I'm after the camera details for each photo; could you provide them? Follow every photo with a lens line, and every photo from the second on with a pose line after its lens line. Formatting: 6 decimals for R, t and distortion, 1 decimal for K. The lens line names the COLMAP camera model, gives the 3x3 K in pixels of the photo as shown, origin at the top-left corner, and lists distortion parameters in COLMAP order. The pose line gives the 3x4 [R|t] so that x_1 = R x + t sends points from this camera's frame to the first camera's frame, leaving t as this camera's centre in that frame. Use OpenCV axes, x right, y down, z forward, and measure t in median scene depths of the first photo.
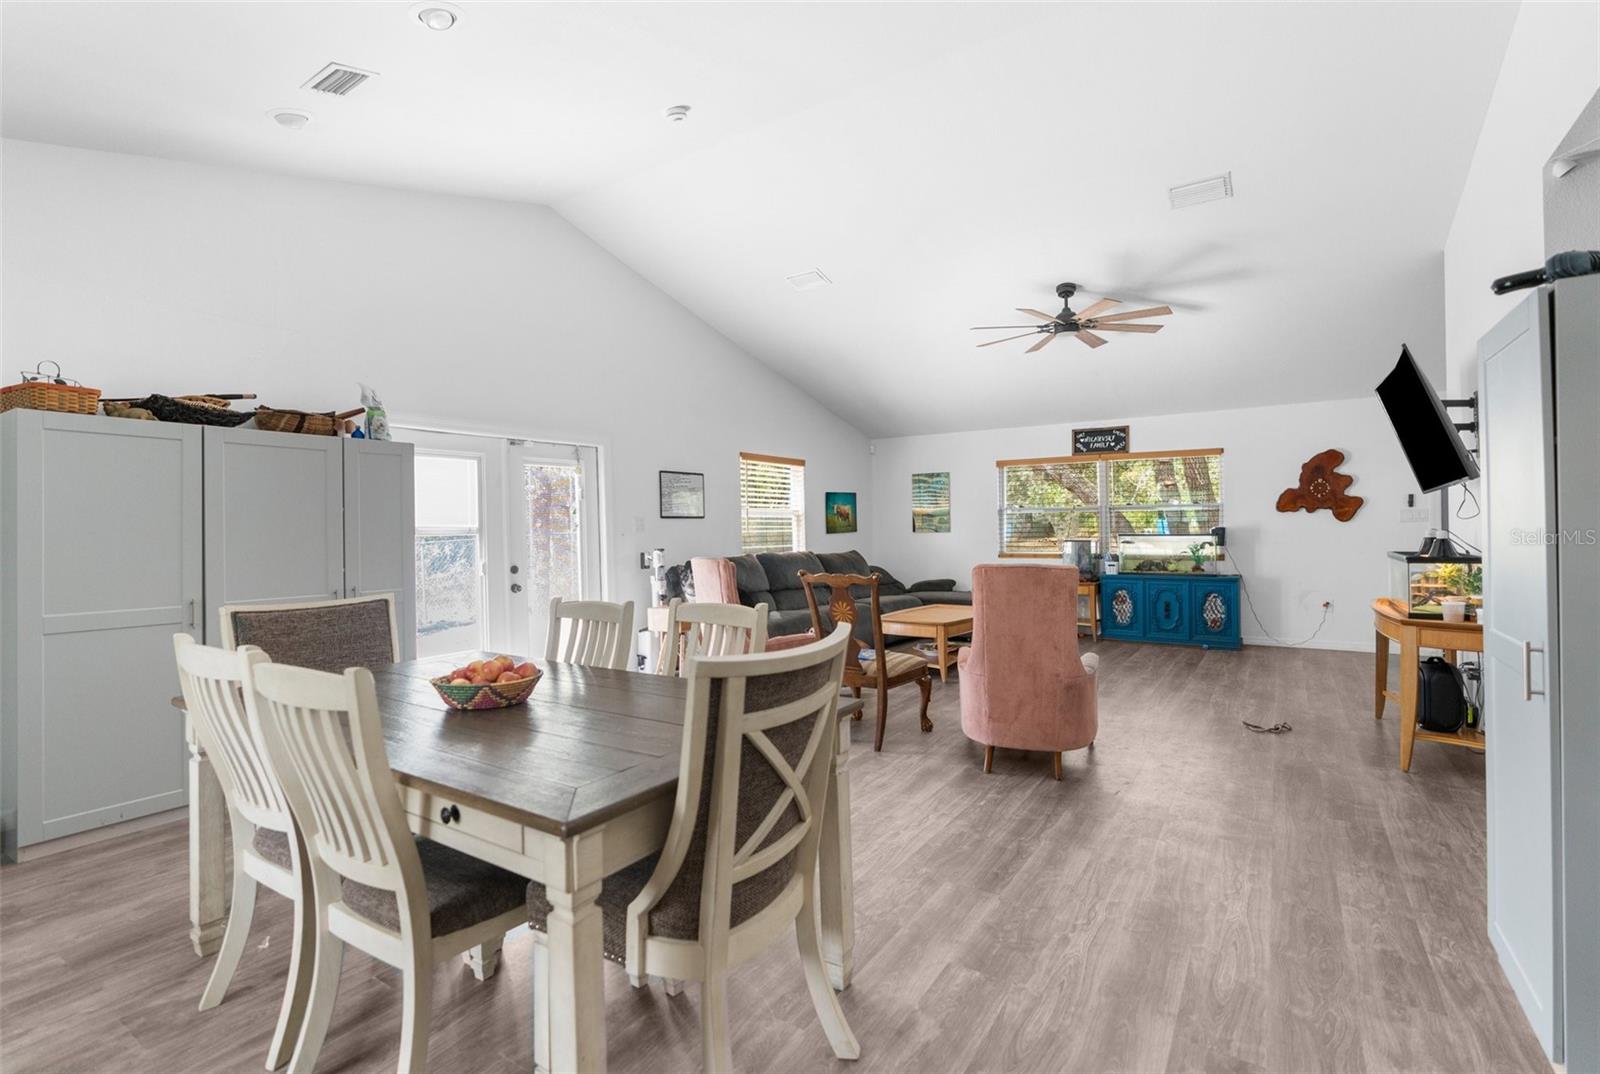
lens RADIAL K [[733.0, 0, 802.9], [0, 733.0, 528.3], [0, 0, 1]] dist [-0.009852, 0.005380]
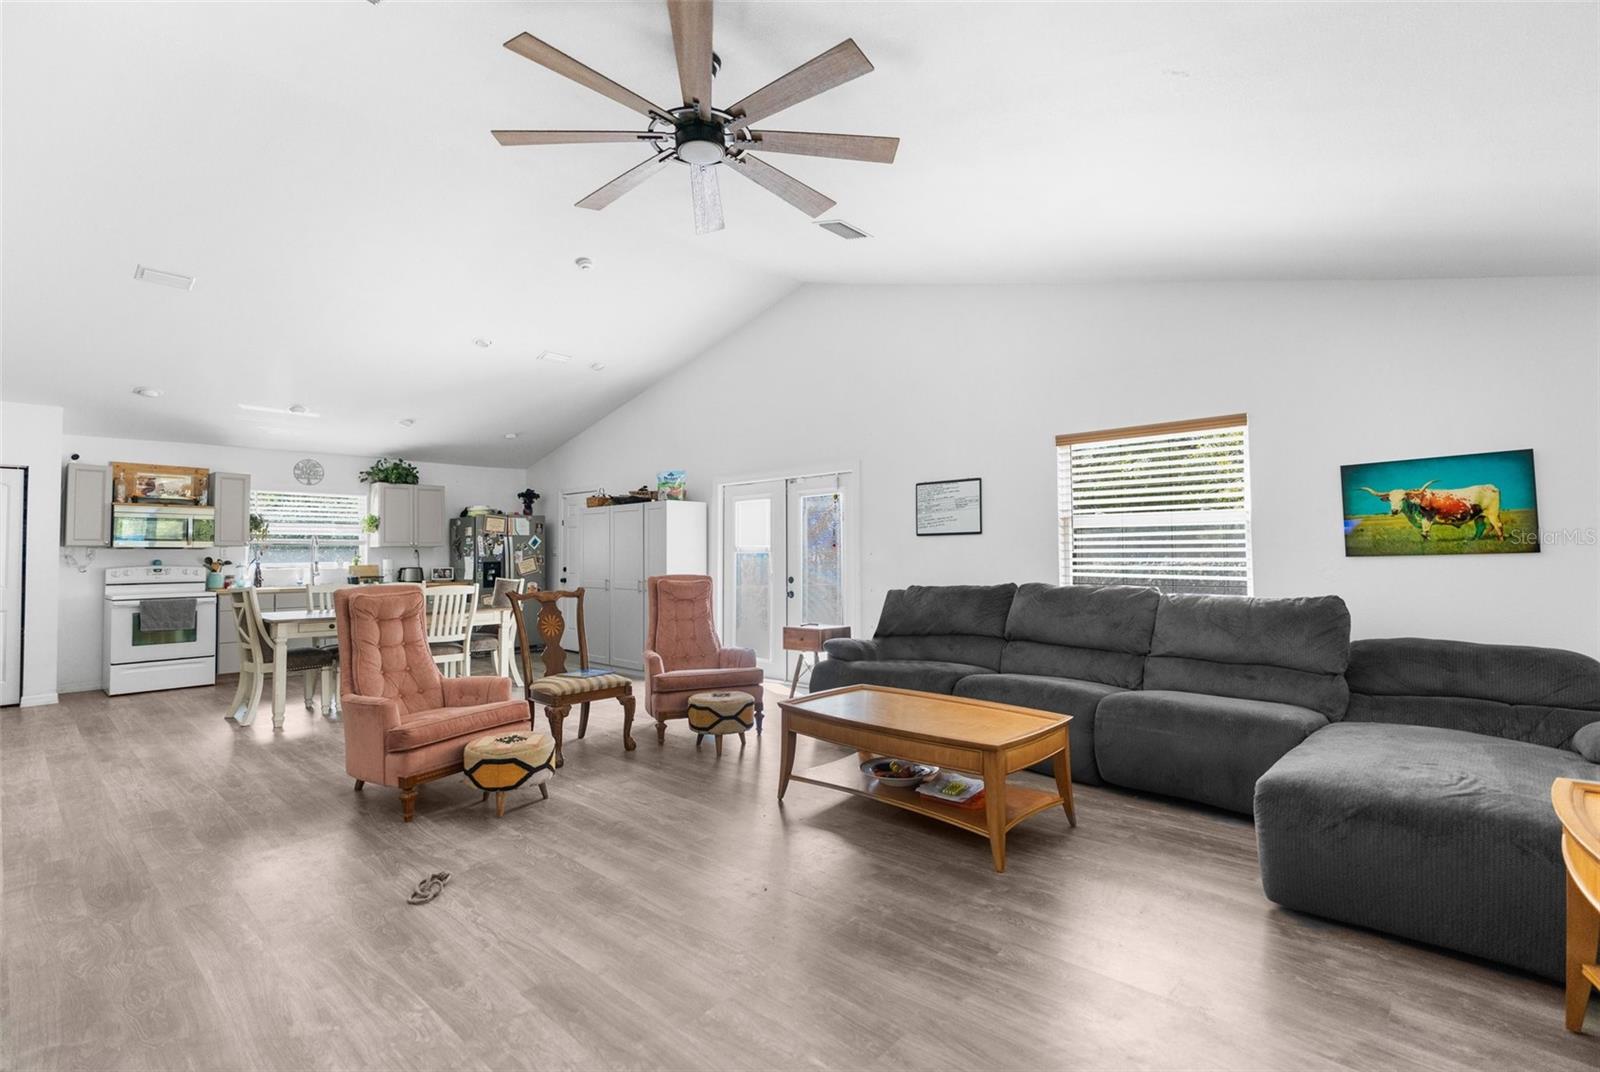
lens RADIAL K [[733.0, 0, 802.6], [0, 733.0, 538.8], [0, 0, 1]] dist [-0.009852, 0.005380]
pose [[-0.149421, -0.002306, -0.988771, 0.620136], [0.012908, 0.999908, -0.004282, -0.006779], [0.988689, -0.013403, -0.149378, 0.854135]]
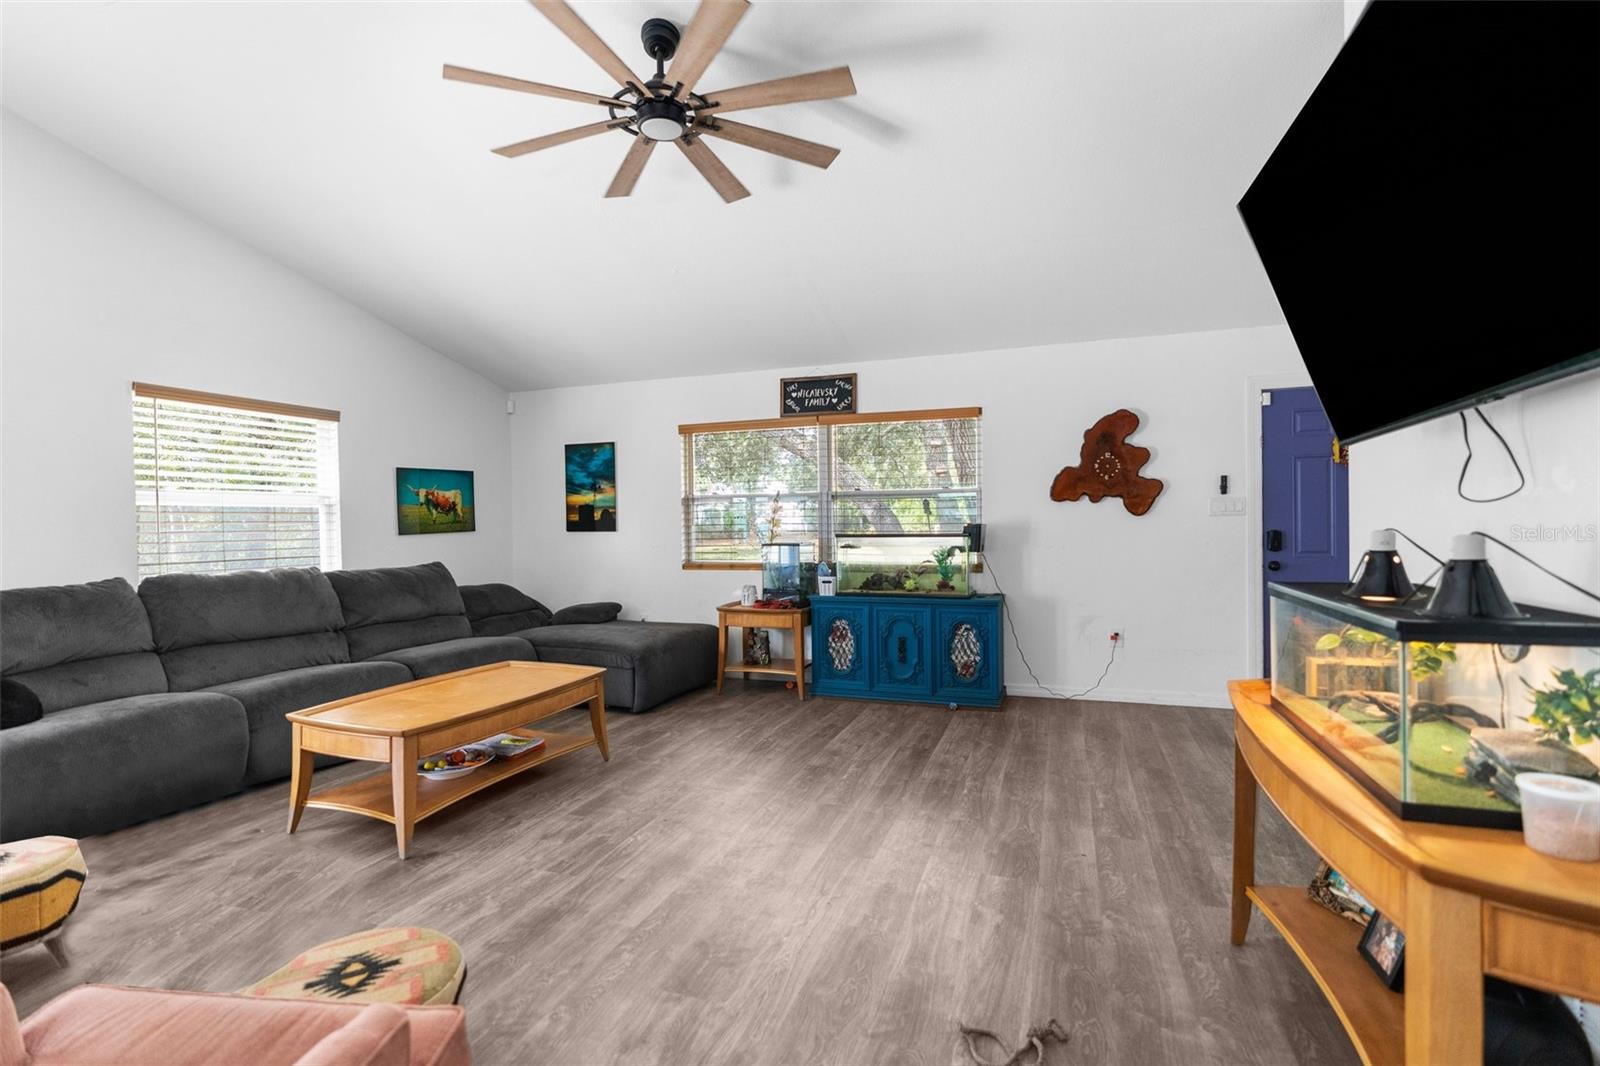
lens RADIAL K [[733.0, 0, 802.0], [0, 733.0, 533.5], [0, 0, 1]] dist [-0.009852, 0.005380]
pose [[0.972016, -0.004462, 0.234873, 0.252992], [0.001376, 0.999911, 0.013303, -0.001698], [-0.234912, -0.012607, 0.971935, 0.376633]]
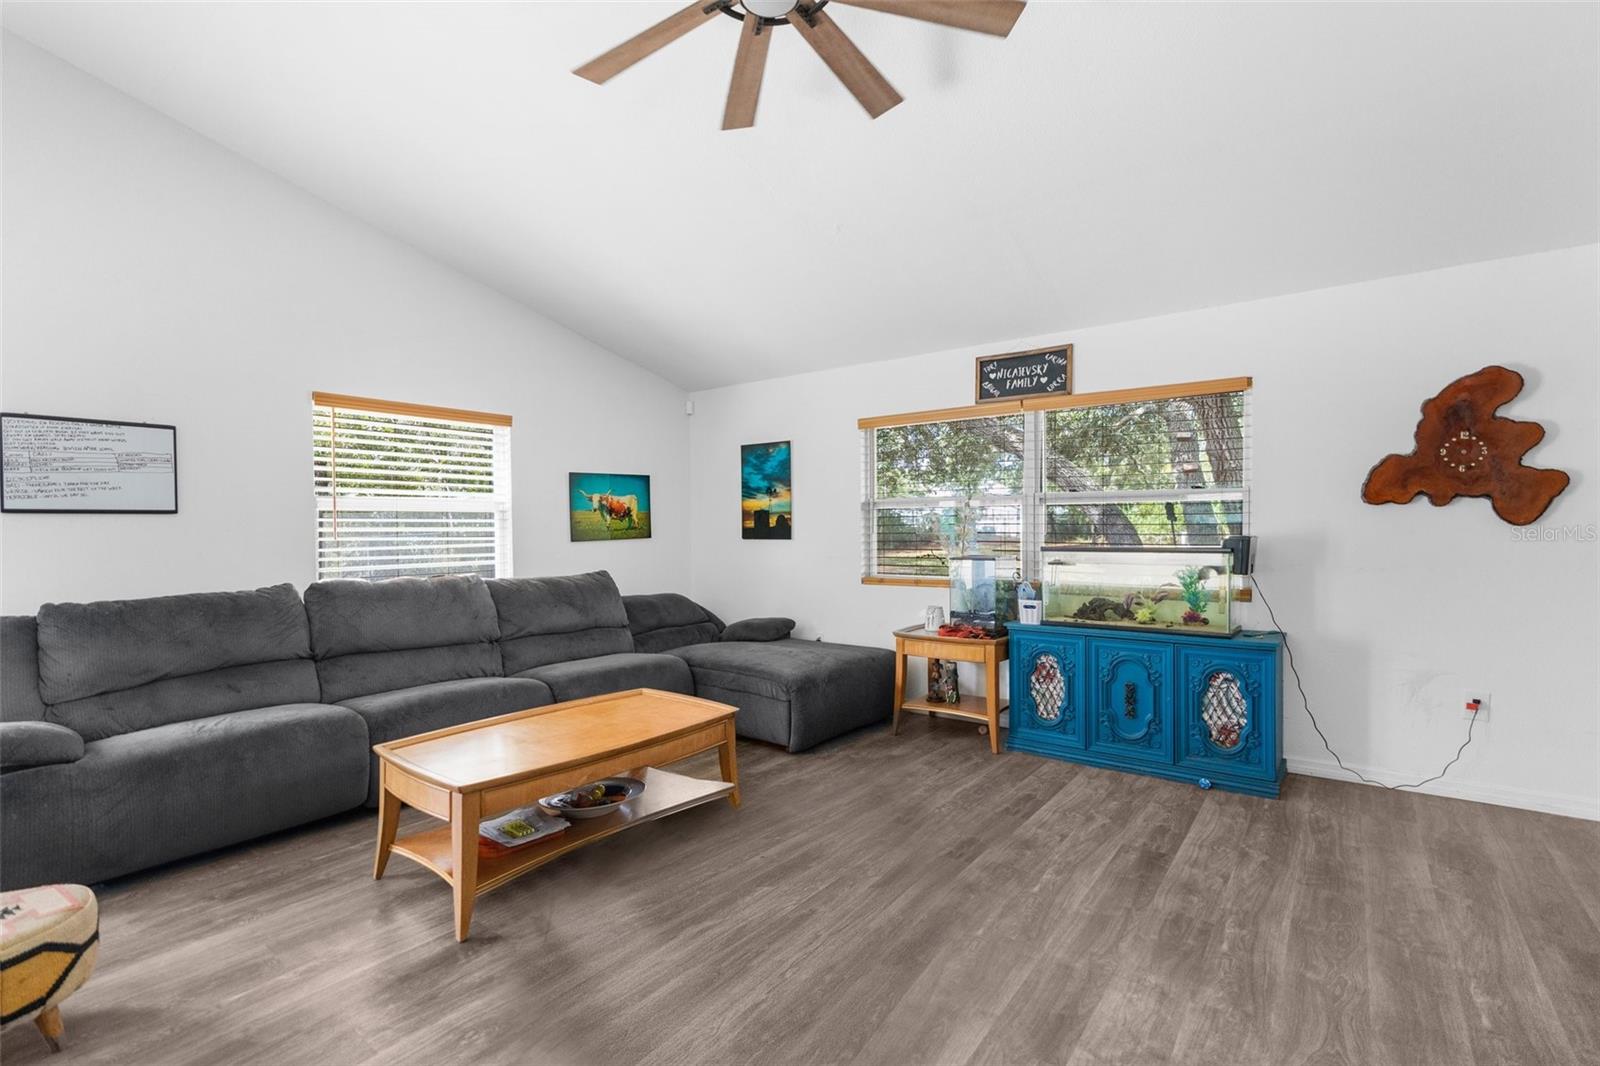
lens RADIAL K [[733.0, 0, 804.3], [0, 733.0, 535.8], [0, 0, 1]] dist [-0.009852, 0.005380]
pose [[0.998080, 0.004701, -0.061759, 0.302040], [-0.004029, 0.999931, 0.011012, -0.005372], [0.061806, -0.010742, 0.998030, 0.482375]]
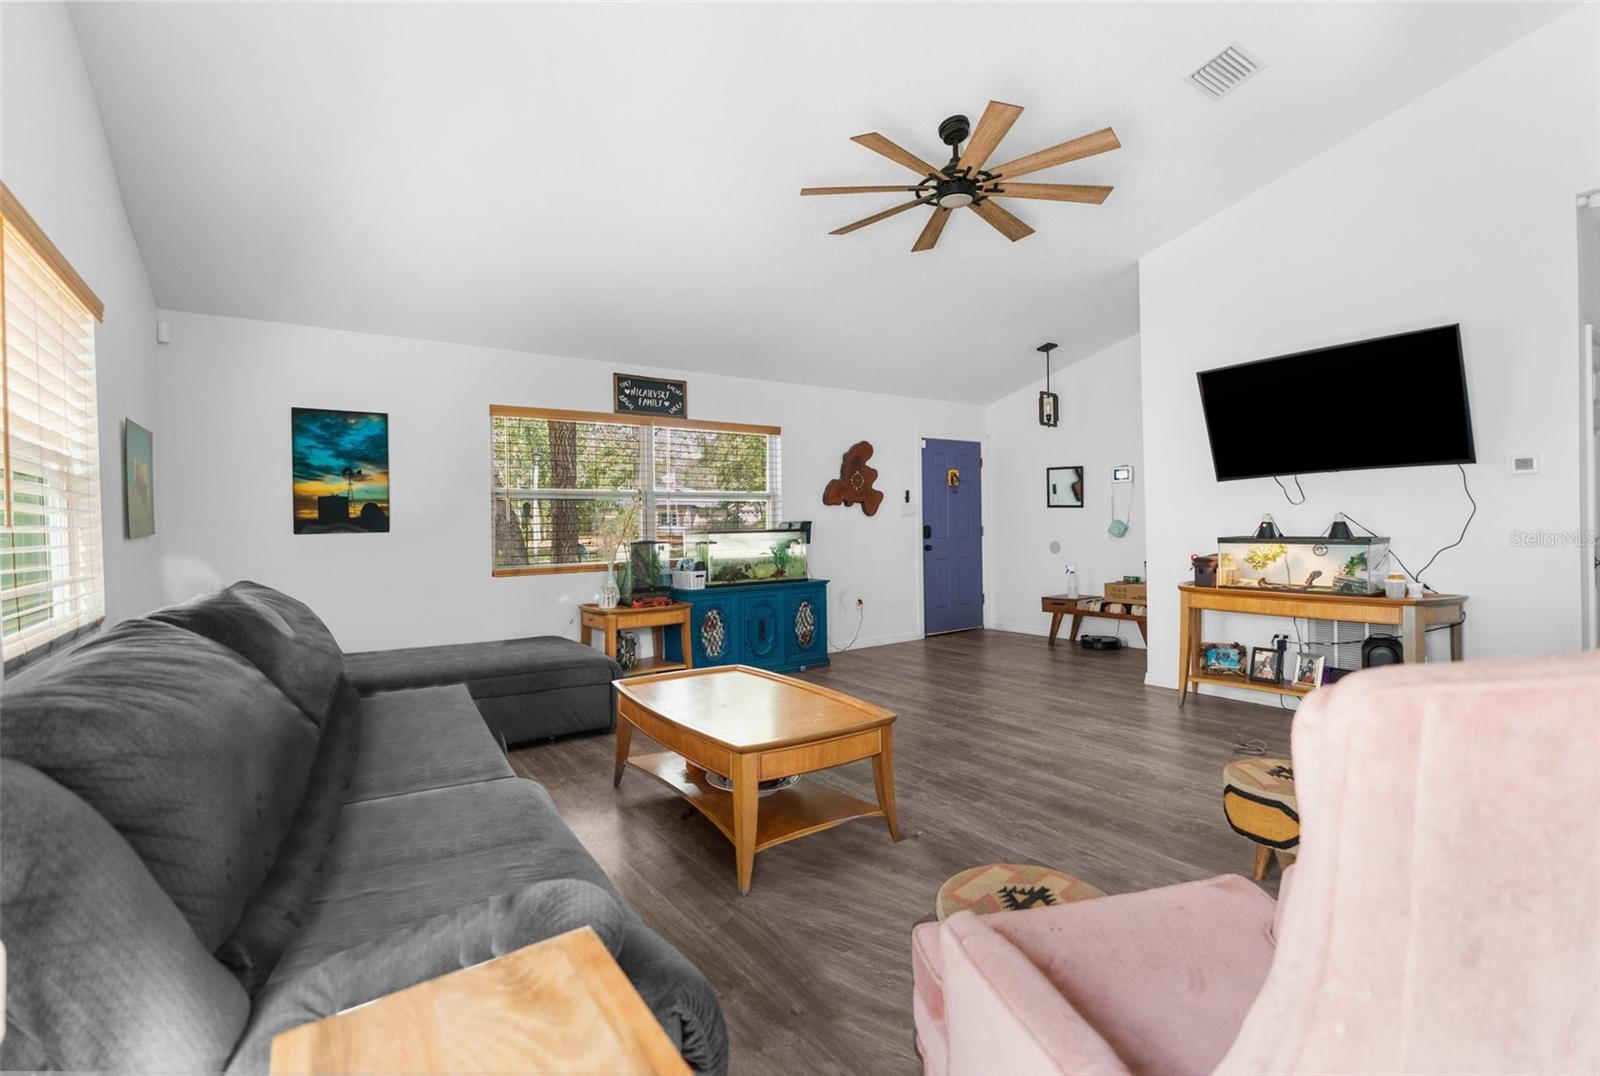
lens RADIAL K [[733.0, 0, 793.4], [0, 733.0, 534.6], [0, 0, 1]] dist [-0.009852, 0.005380]
pose [[0.366168, -0.010431, 0.930490, -0.201296], [0.010463, 0.999920, 0.007092, 0.007172], [-0.930490, 0.007139, 0.366248, 0.680301]]
